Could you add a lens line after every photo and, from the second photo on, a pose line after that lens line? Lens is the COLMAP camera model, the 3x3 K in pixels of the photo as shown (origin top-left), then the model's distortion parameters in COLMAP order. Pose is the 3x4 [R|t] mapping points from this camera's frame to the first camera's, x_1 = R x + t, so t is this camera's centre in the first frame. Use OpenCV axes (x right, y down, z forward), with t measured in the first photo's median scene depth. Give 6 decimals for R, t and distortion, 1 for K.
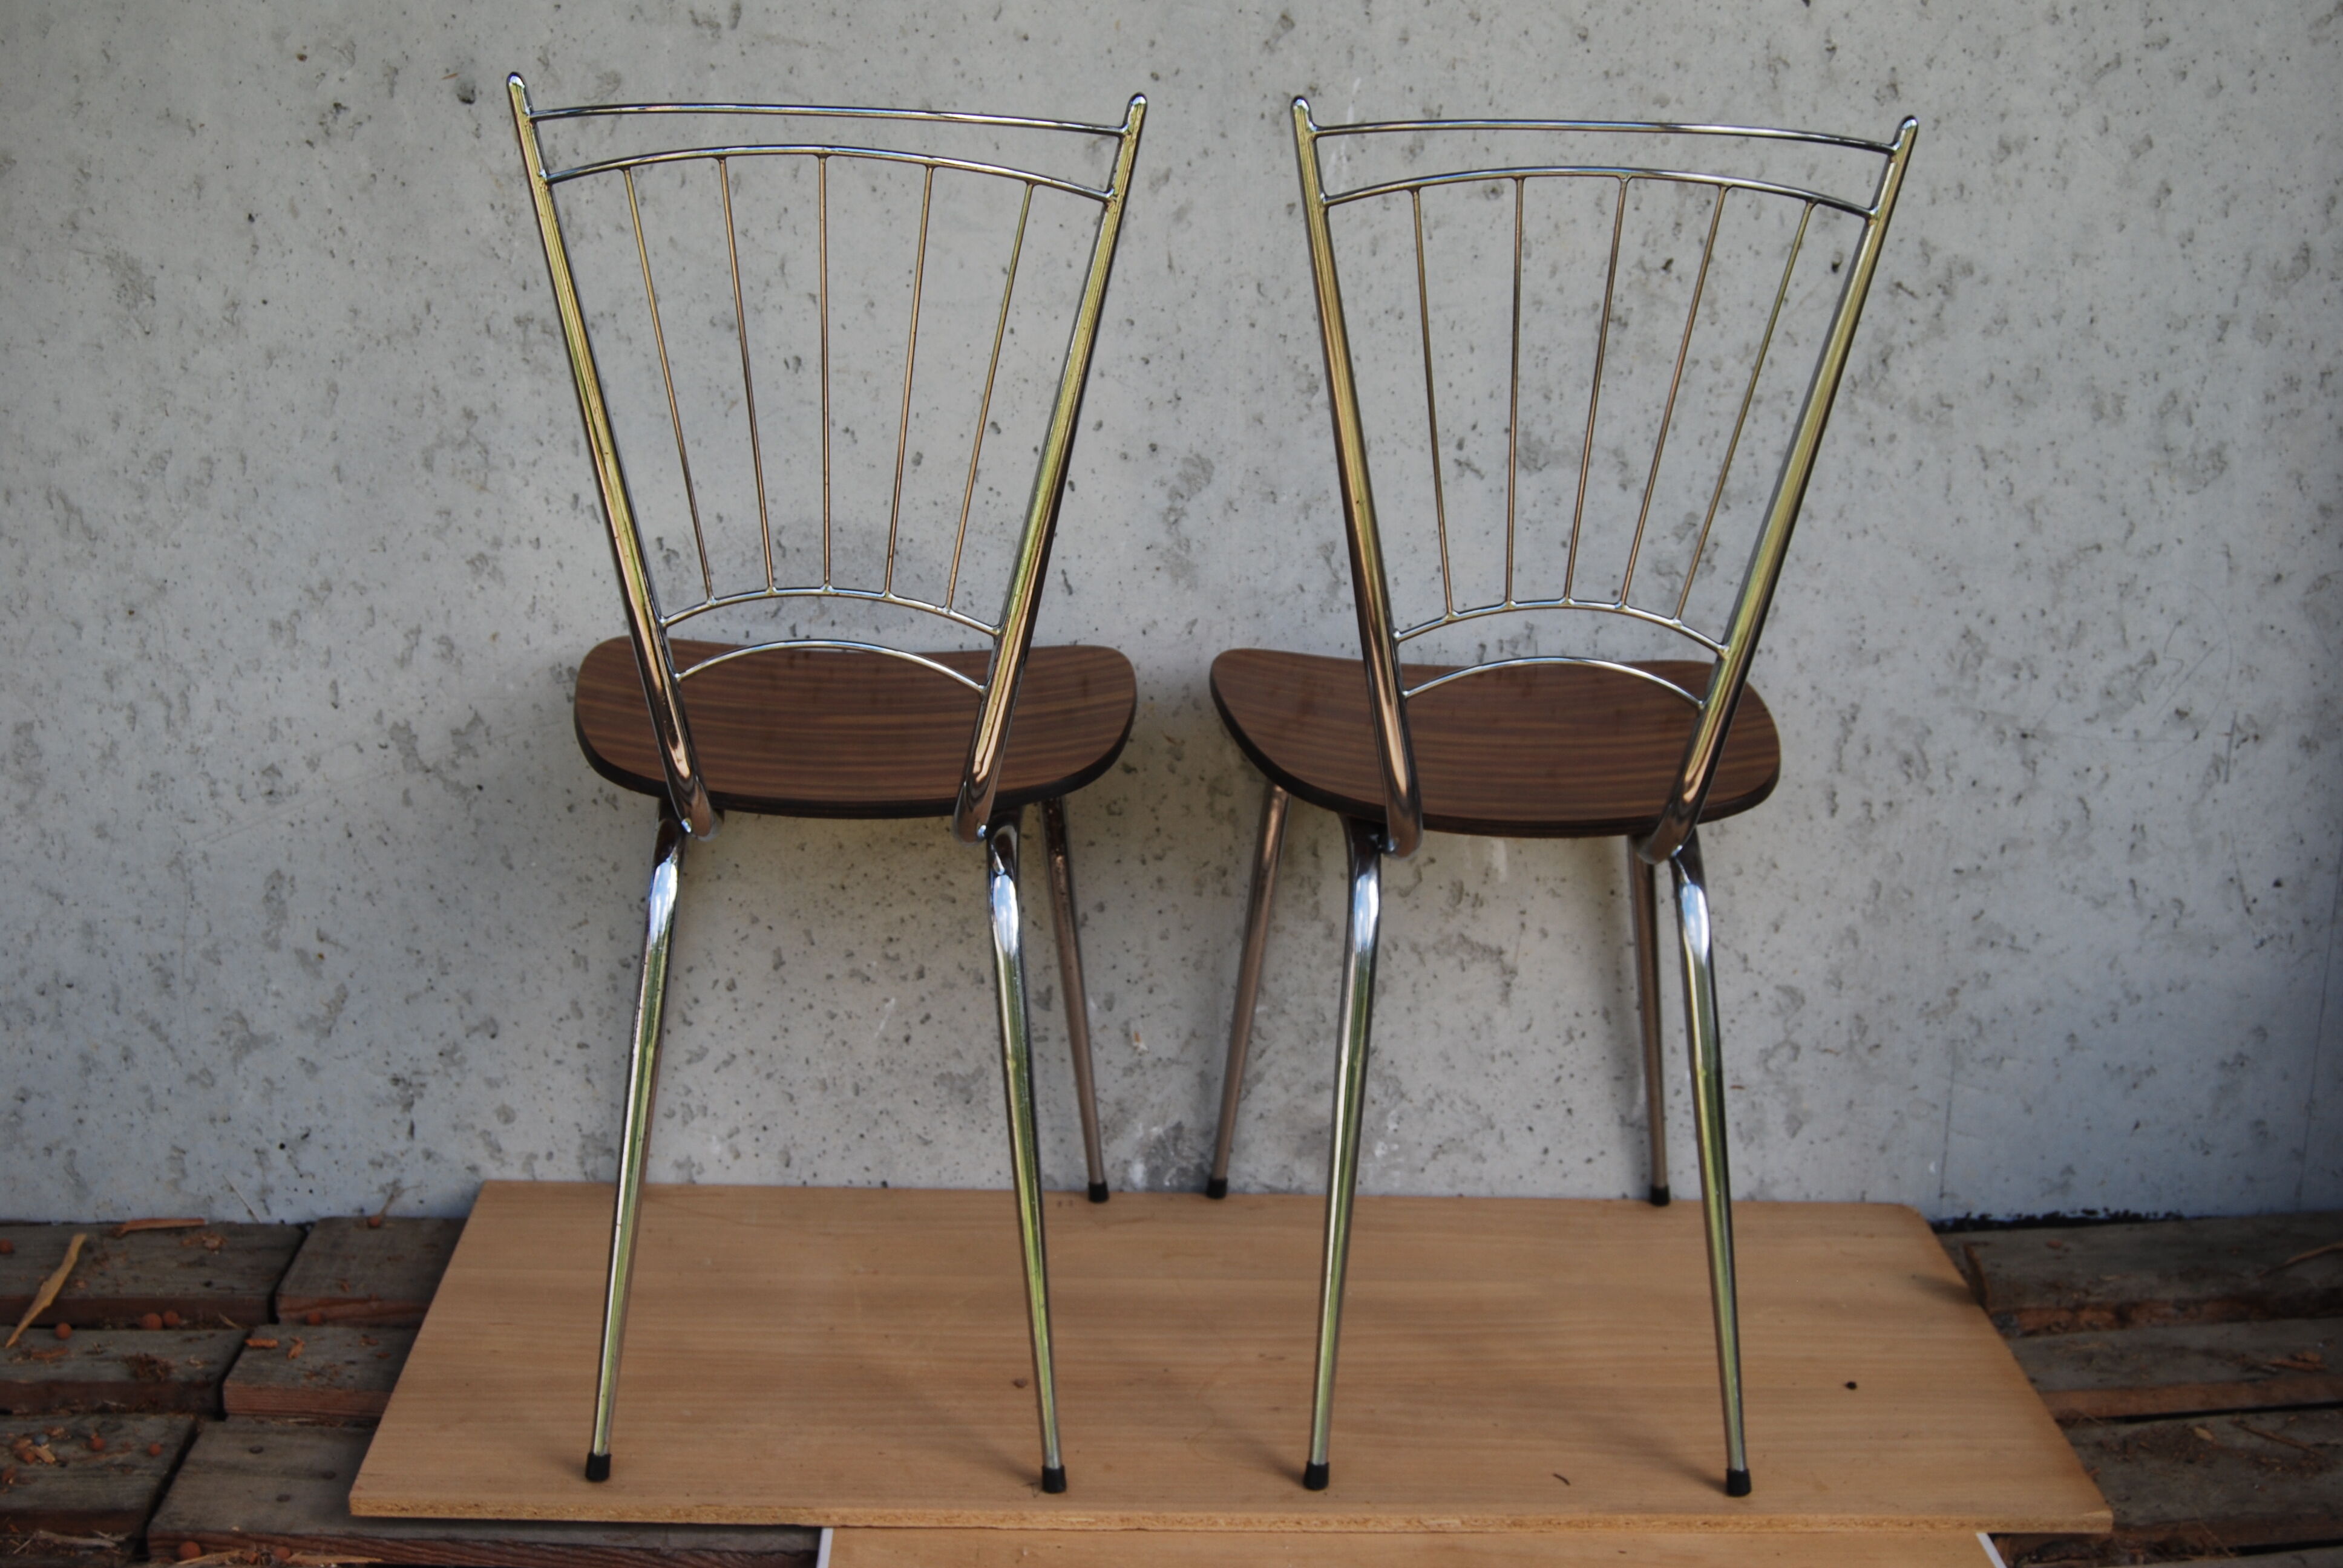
lens RADIAL K [[3099.2, 0, 1165.2], [0, 3099.2, 781.6], [0, 0, 1]] dist [-0.051544, 0.000000]
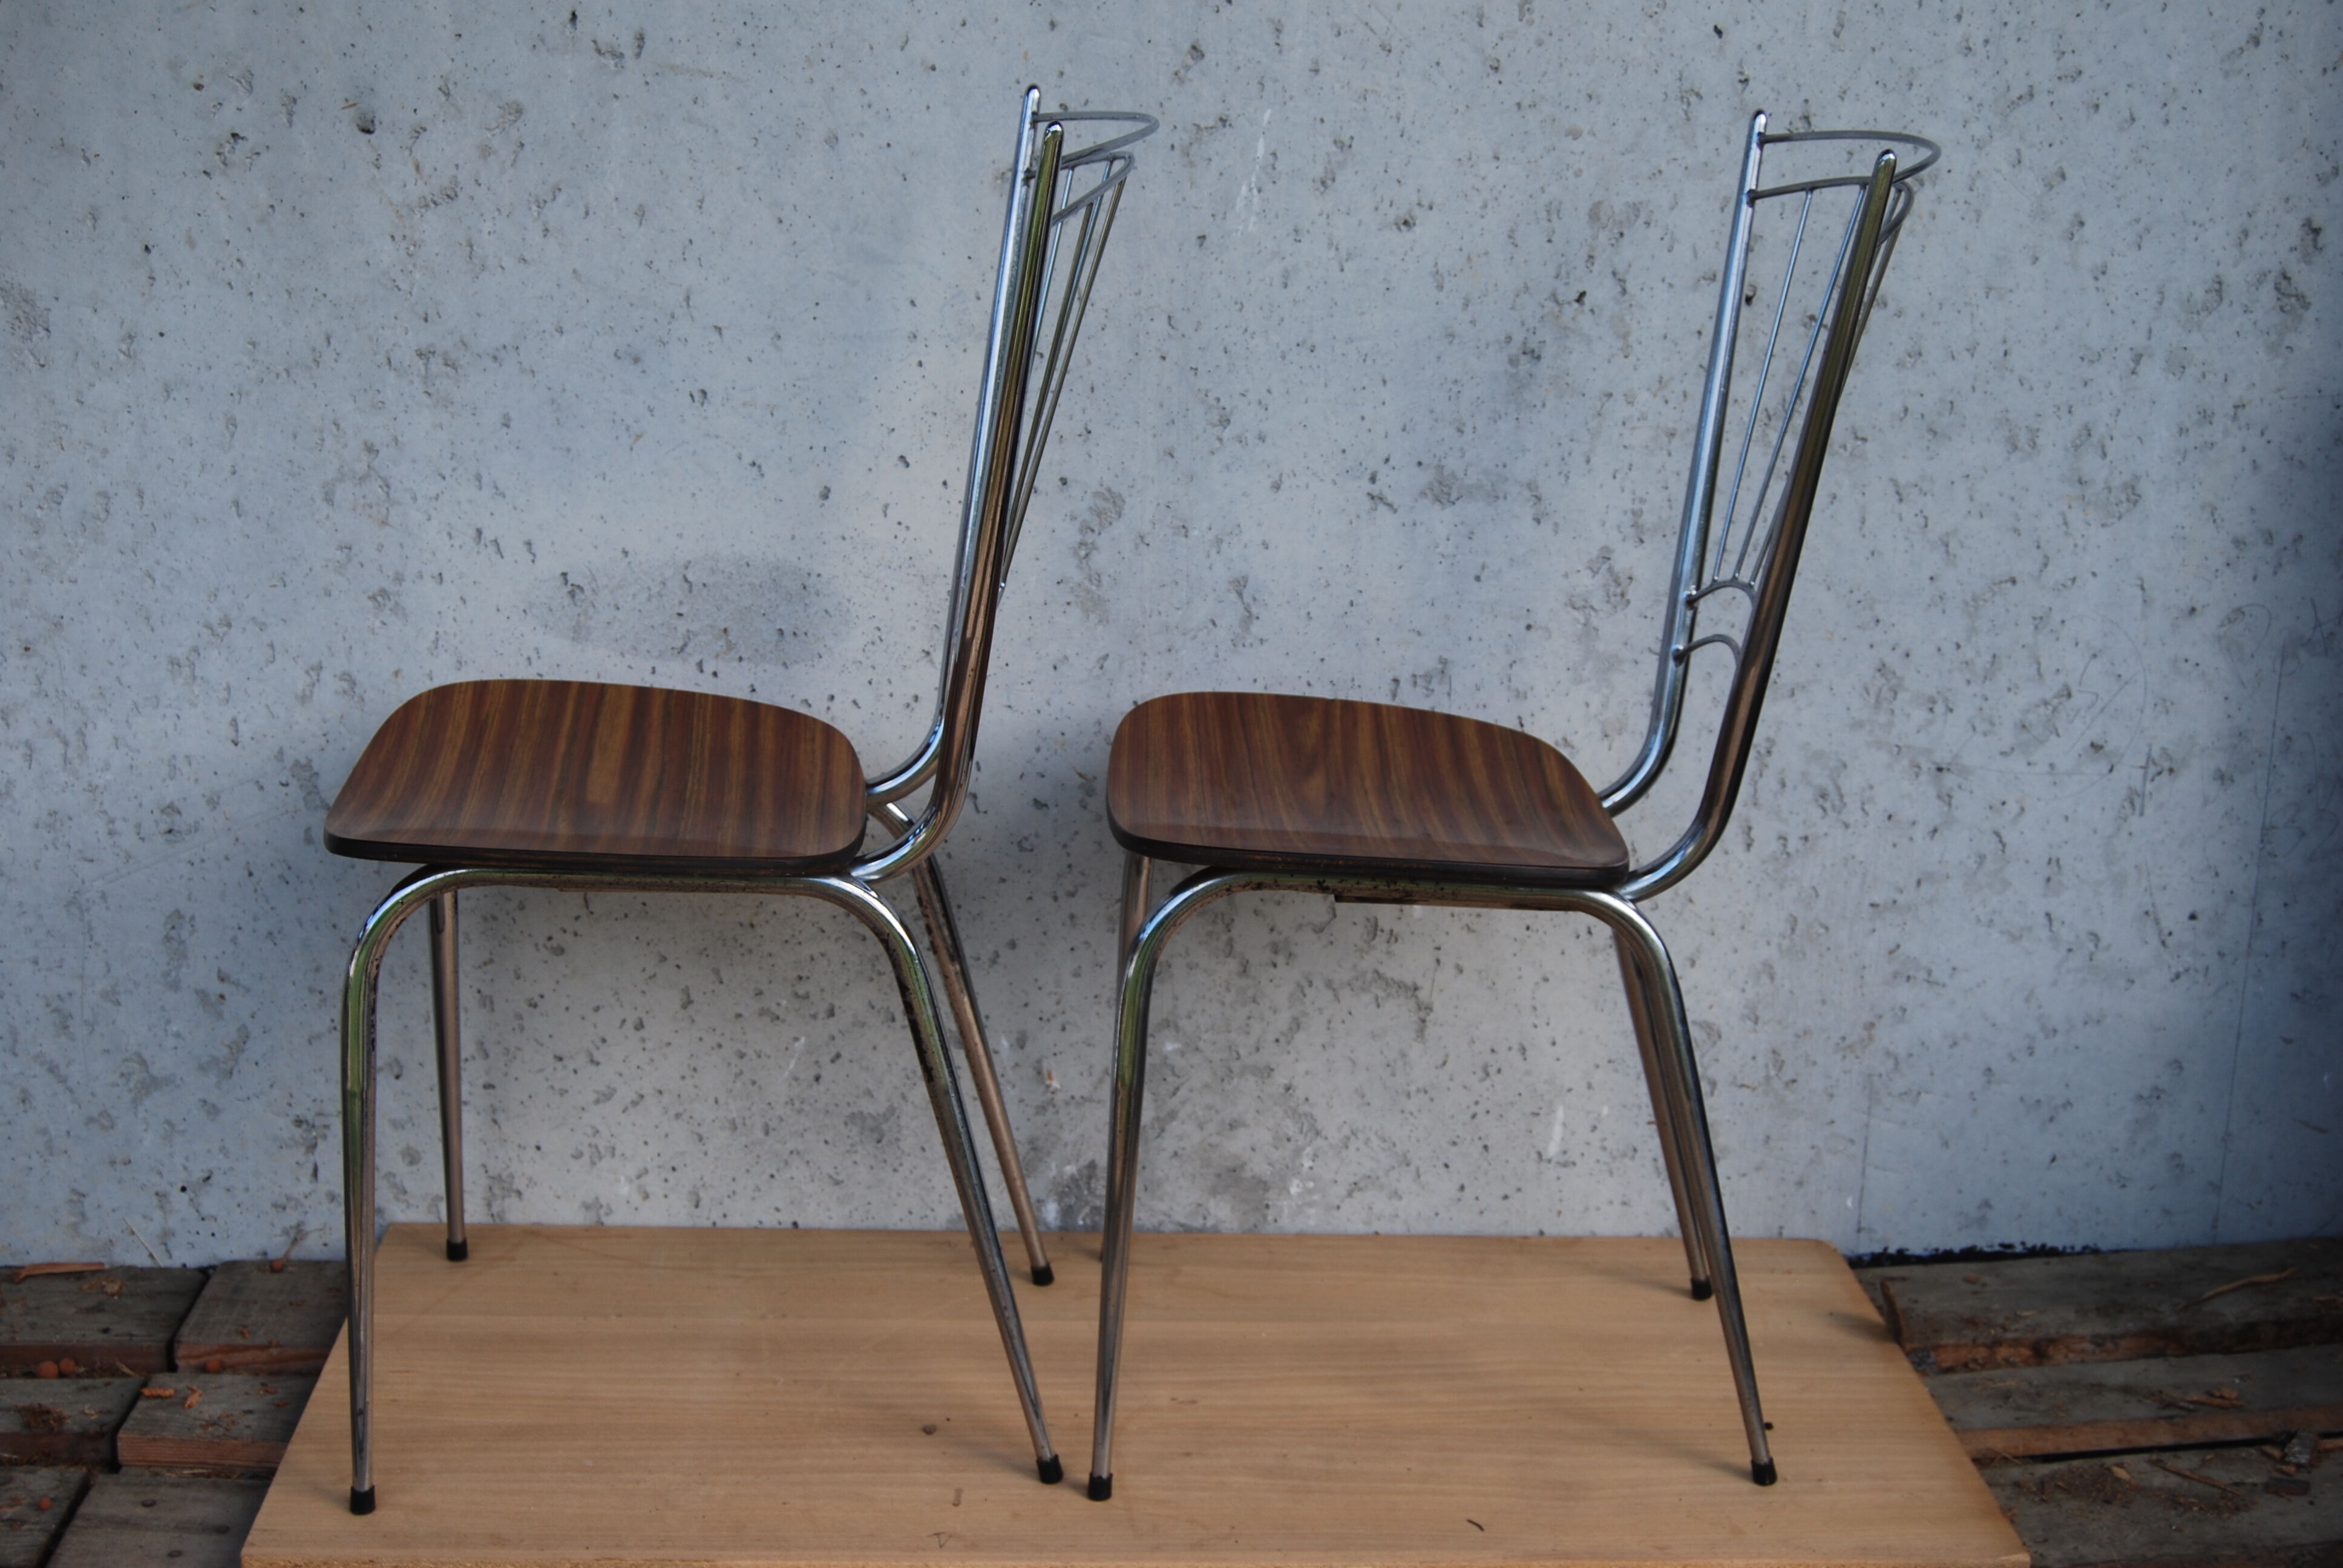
lens RADIAL K [[3032.7, 0, 1173.6], [0, 3032.7, 777.6], [0, 0, 1]] dist [-0.051766, 0.000000]
pose [[0.999778, -0.002169, 0.020945, 0.010856], [0.002293, 0.999980, -0.005868, -0.007257], [-0.020931, 0.005915, 0.999763, 0.030197]]
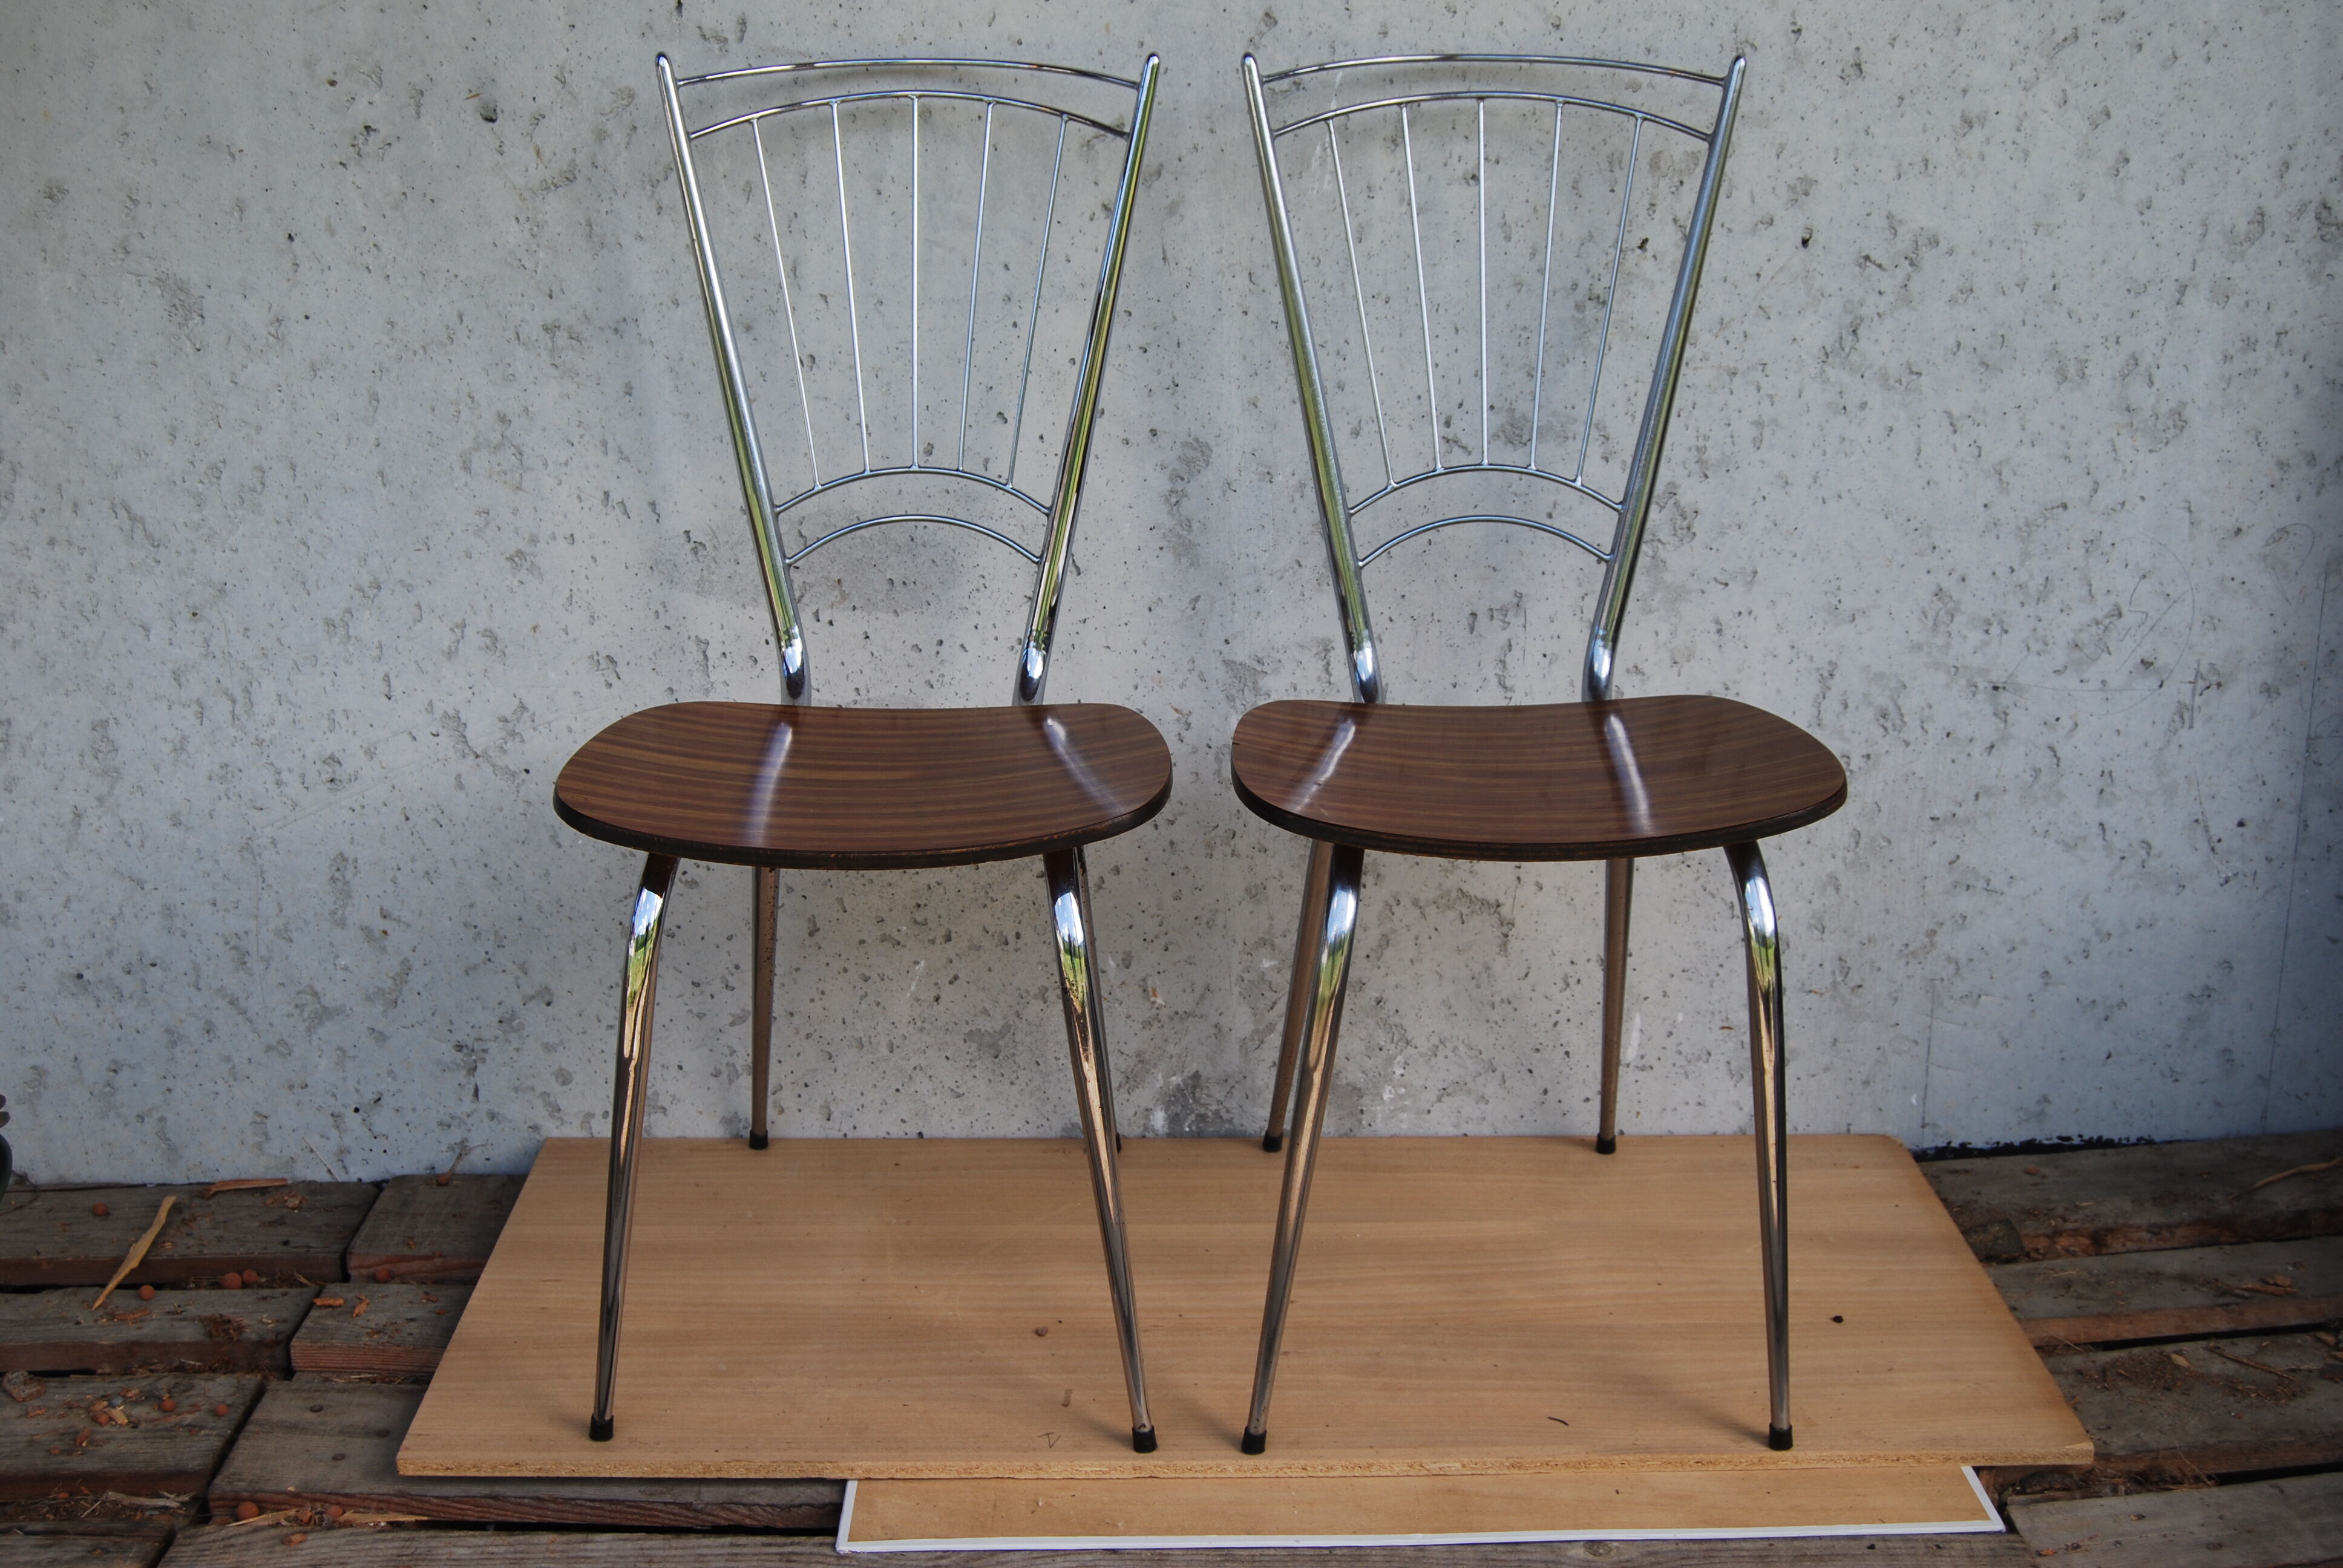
lens RADIAL K [[2647.7, 0, 1176.6], [0, 2647.7, 774.5], [0, 0, 1]] dist [-0.059702, 0.000000]
pose [[0.999346, -0.022138, -0.028592, 0.027013], [0.022787, 0.999485, 0.022572, -0.012407], [0.028078, -0.023209, 0.999336, 0.104784]]
